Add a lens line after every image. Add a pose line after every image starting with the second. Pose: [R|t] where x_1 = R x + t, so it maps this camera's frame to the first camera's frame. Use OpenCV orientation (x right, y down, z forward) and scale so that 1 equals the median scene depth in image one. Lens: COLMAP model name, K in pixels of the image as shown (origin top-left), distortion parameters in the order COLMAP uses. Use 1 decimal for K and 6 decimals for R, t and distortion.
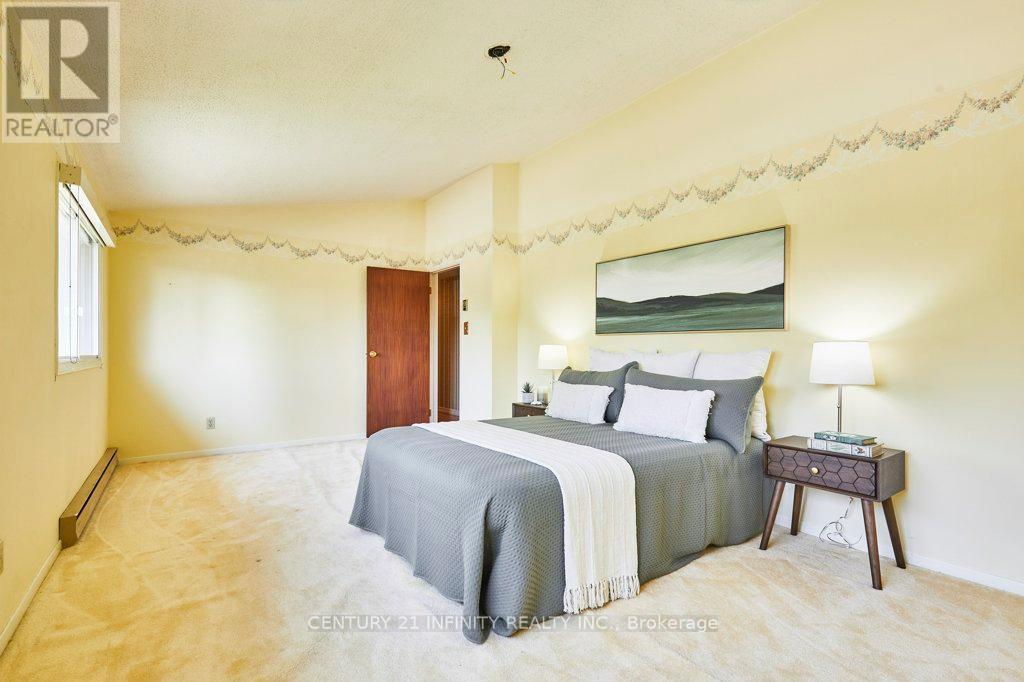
lens RADIAL K [[465.9, 0, 515.8], [0, 465.9, 352.8], [0, 0, 1]] dist [0.000100, -0.000147]
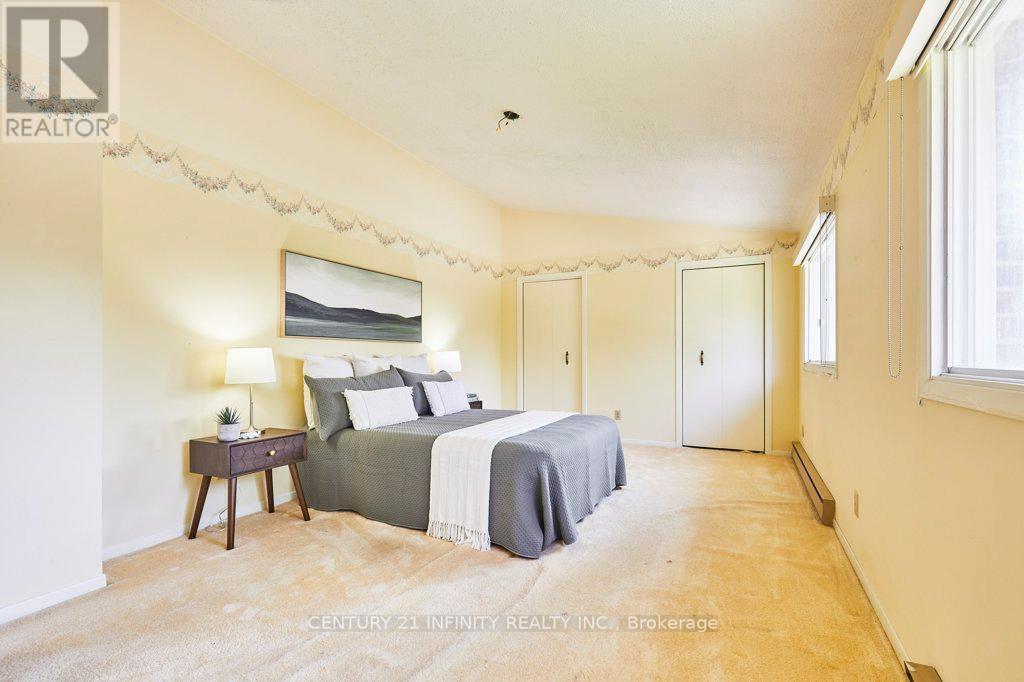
lens RADIAL K [[465.9, 0, 515.8], [0, 465.9, 352.8], [0, 0, 1]] dist [0.000100, -0.000147]
pose [[-0.453167, 0.002959, 0.891421, -0.865380], [0.003031, 0.999994, -0.001779, -0.008051], [-0.891421, 0.001896, -0.453173, 1.166480]]
